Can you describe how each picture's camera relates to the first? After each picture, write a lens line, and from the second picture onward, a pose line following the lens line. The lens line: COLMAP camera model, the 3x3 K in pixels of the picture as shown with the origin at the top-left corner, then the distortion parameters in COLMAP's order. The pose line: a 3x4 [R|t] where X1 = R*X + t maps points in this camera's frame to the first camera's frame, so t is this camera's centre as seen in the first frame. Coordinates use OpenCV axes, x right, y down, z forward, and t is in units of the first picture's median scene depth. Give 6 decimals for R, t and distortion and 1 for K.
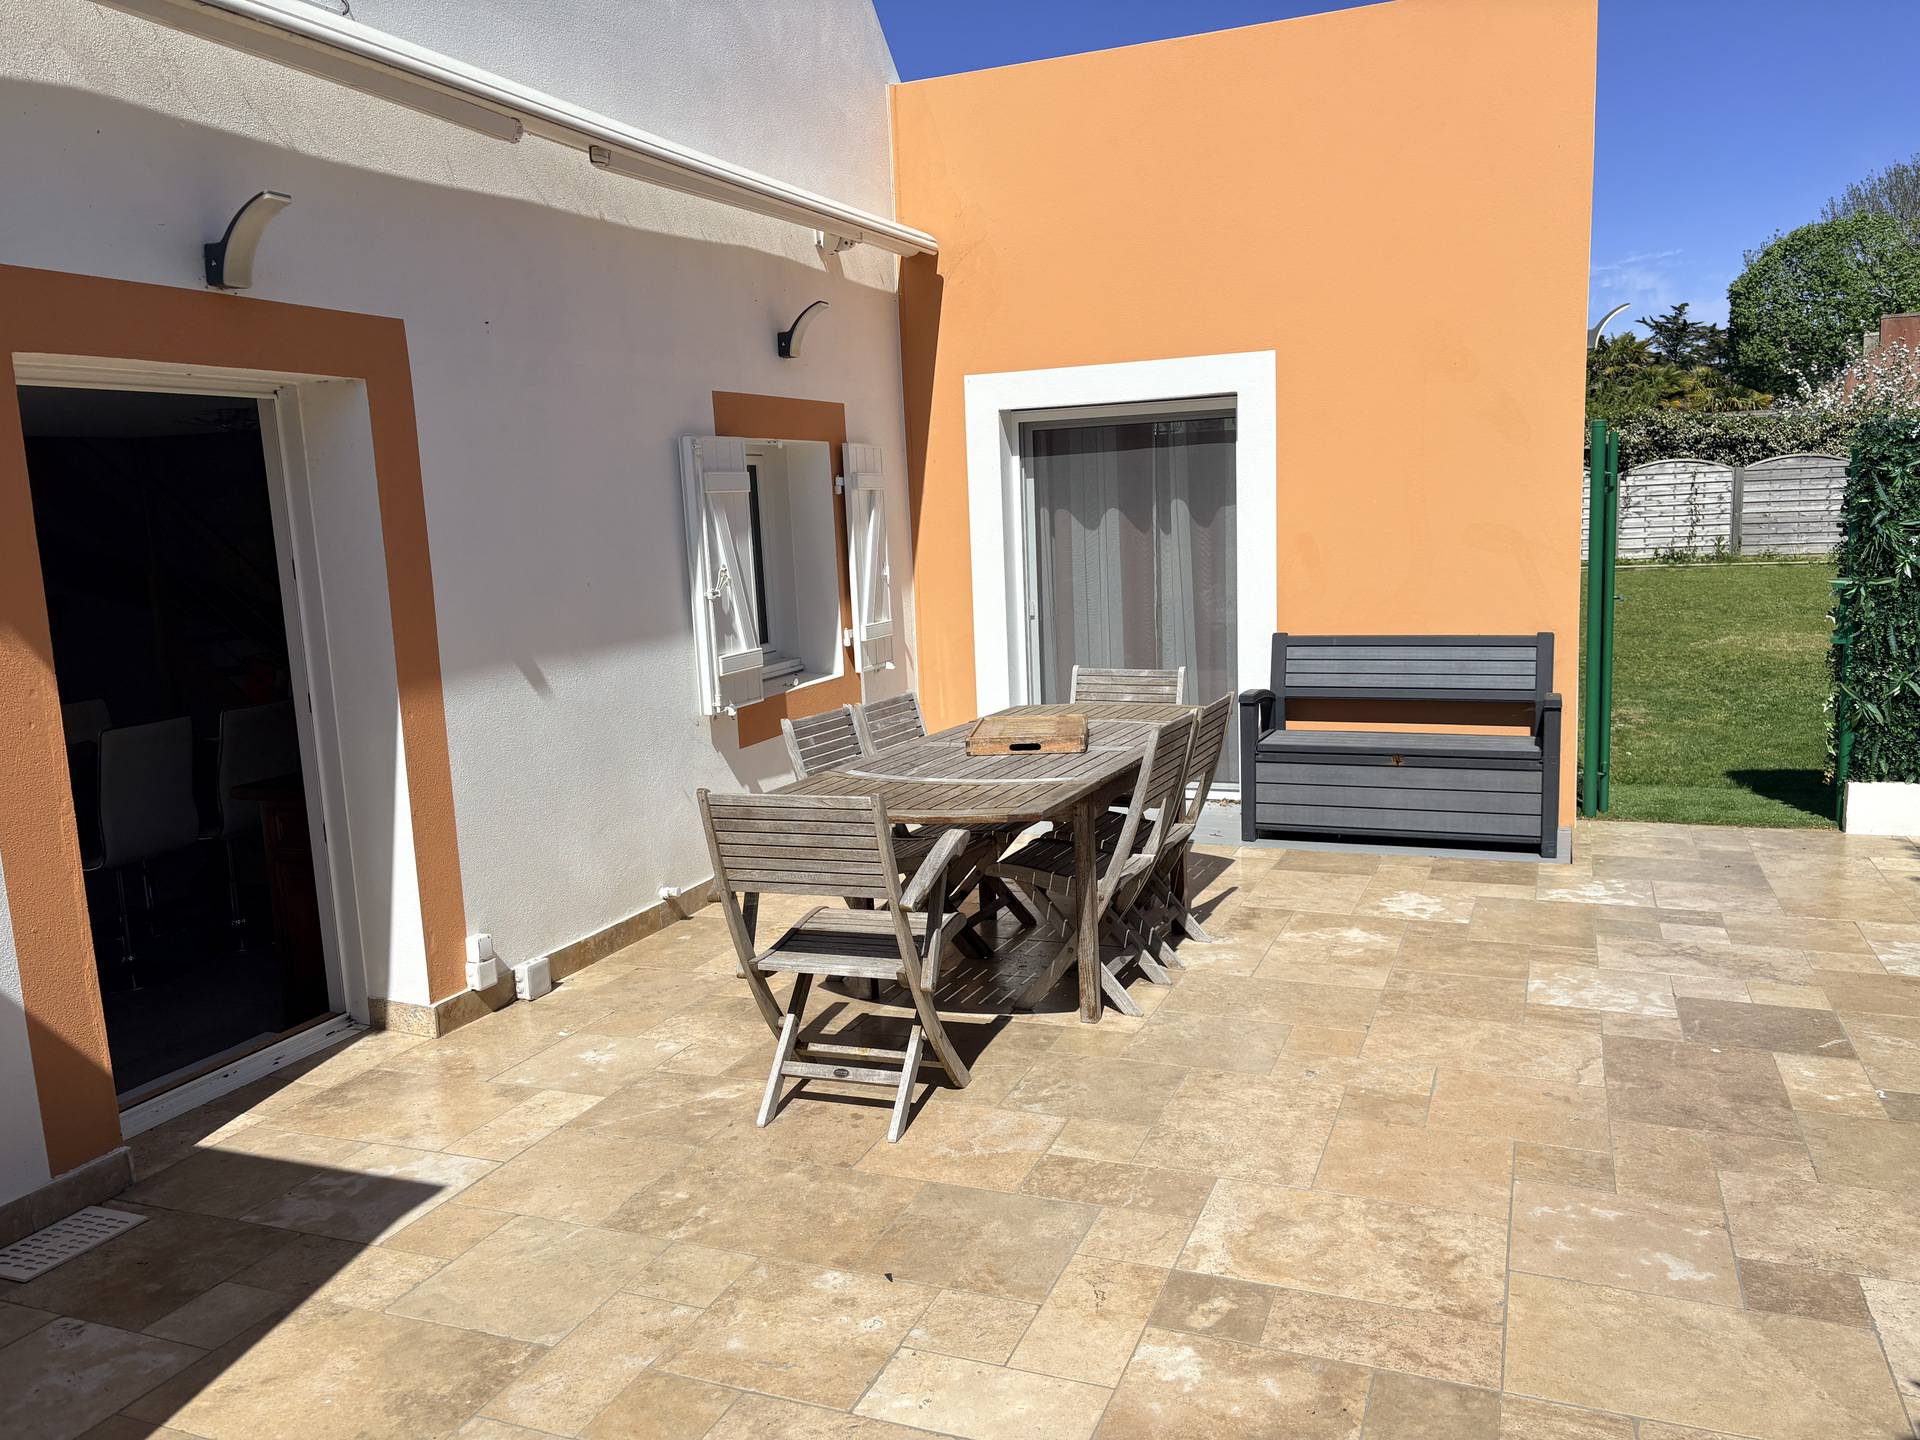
lens RADIAL K [[1471.4, 0, 971.7], [0, 1471.4, 732.7], [0, 0, 1]] dist [0.039350, -0.004264]
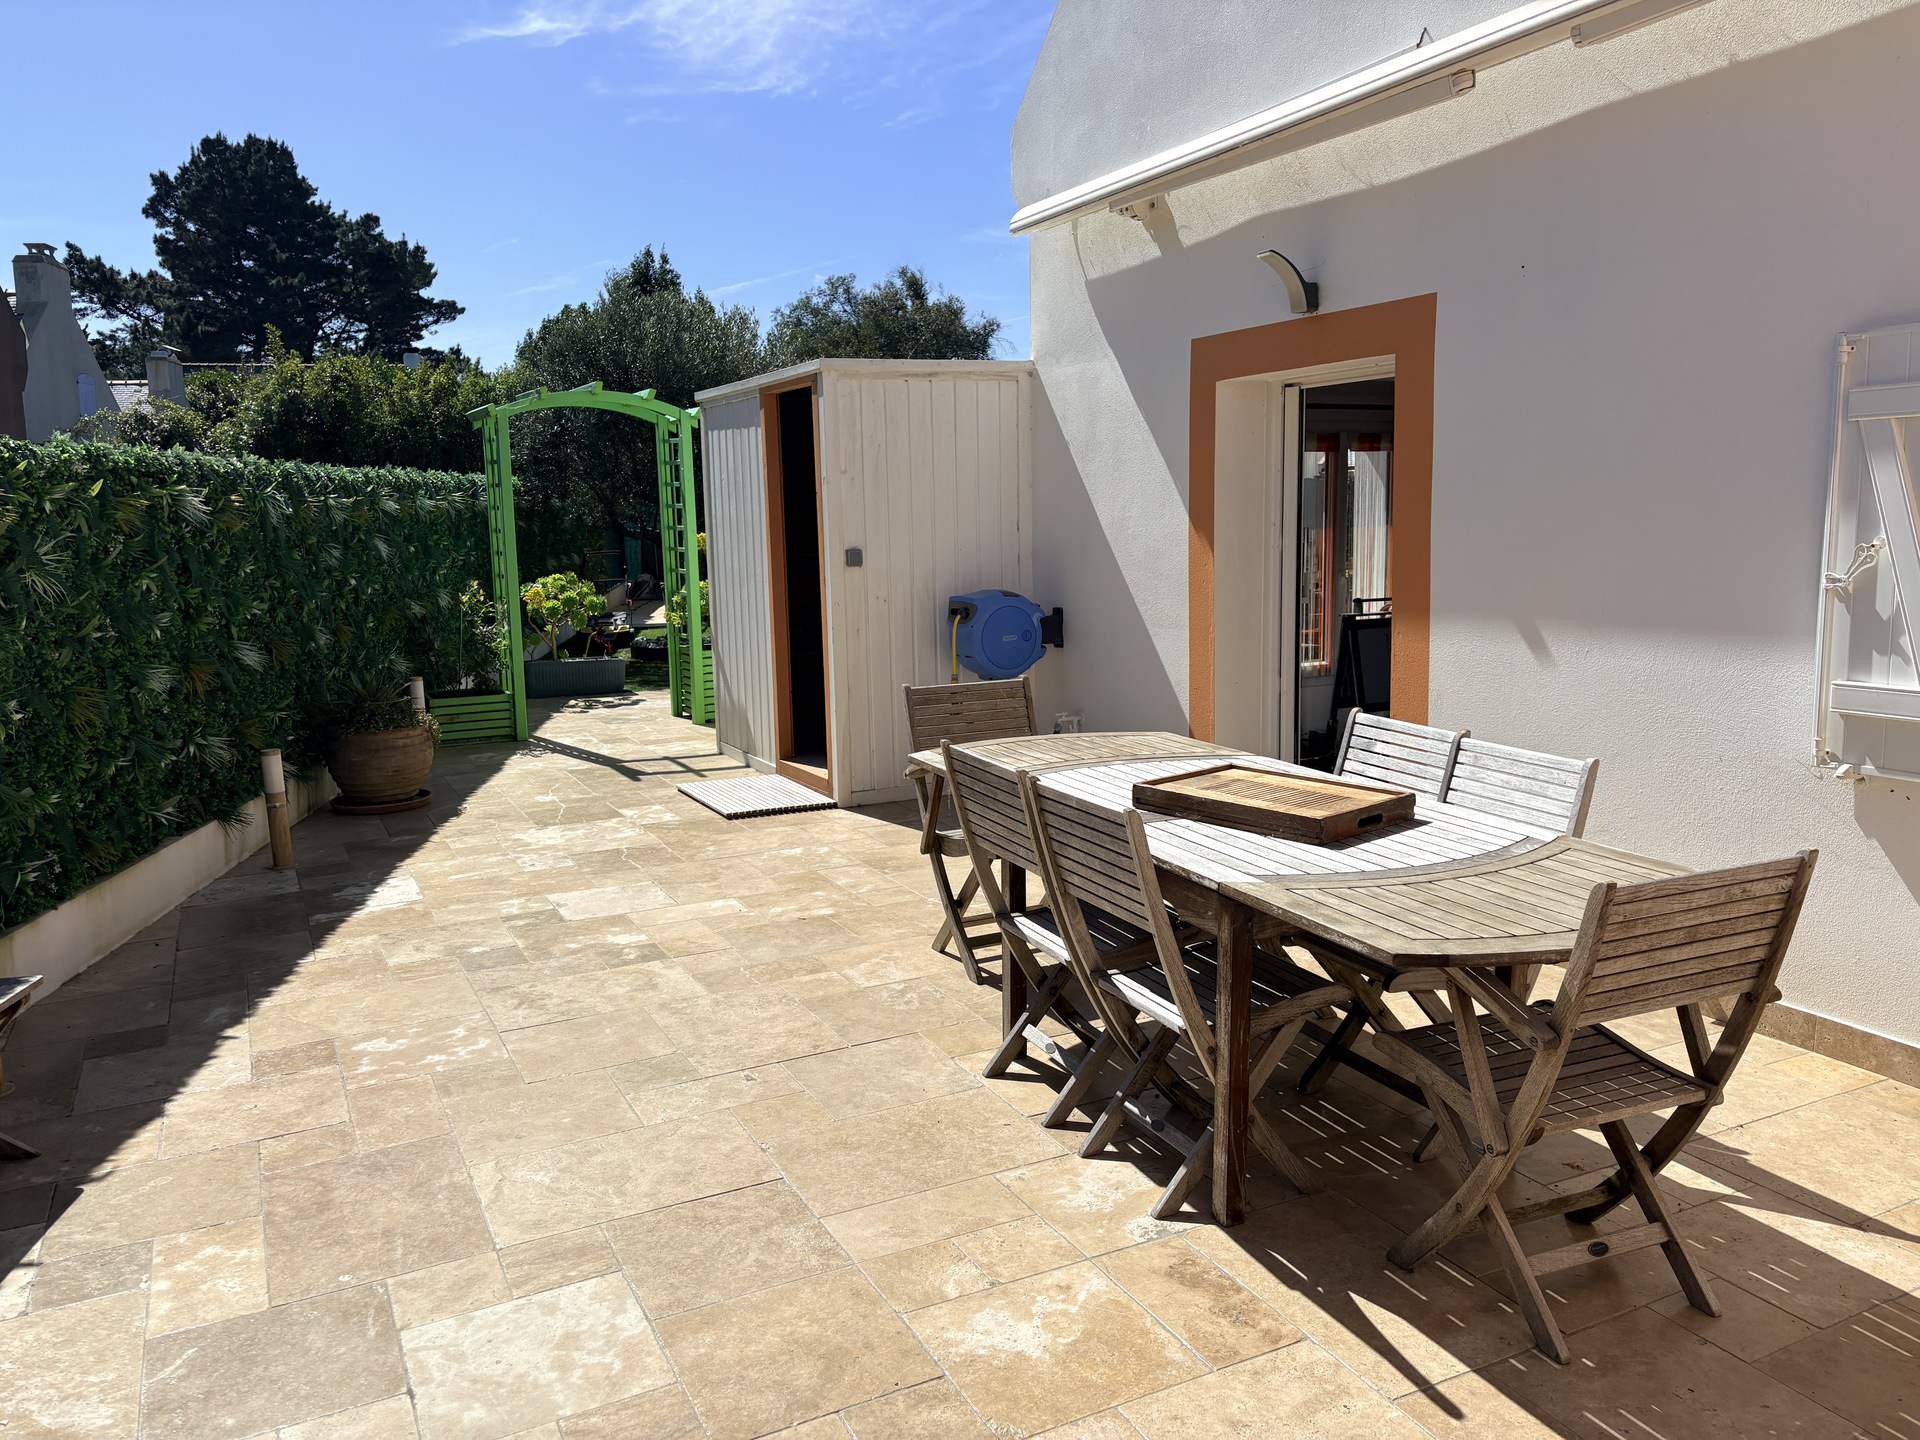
lens RADIAL K [[1471.4, 0, 969.5], [0, 1471.4, 711.3], [0, 0, 1]] dist [0.039350, -0.004264]
pose [[-0.663601, 0.157433, -0.731333, 0.863688], [-0.067750, 0.960940, 0.268336, -0.293465], [0.745012, 0.227616, -0.627015, 1.780215]]
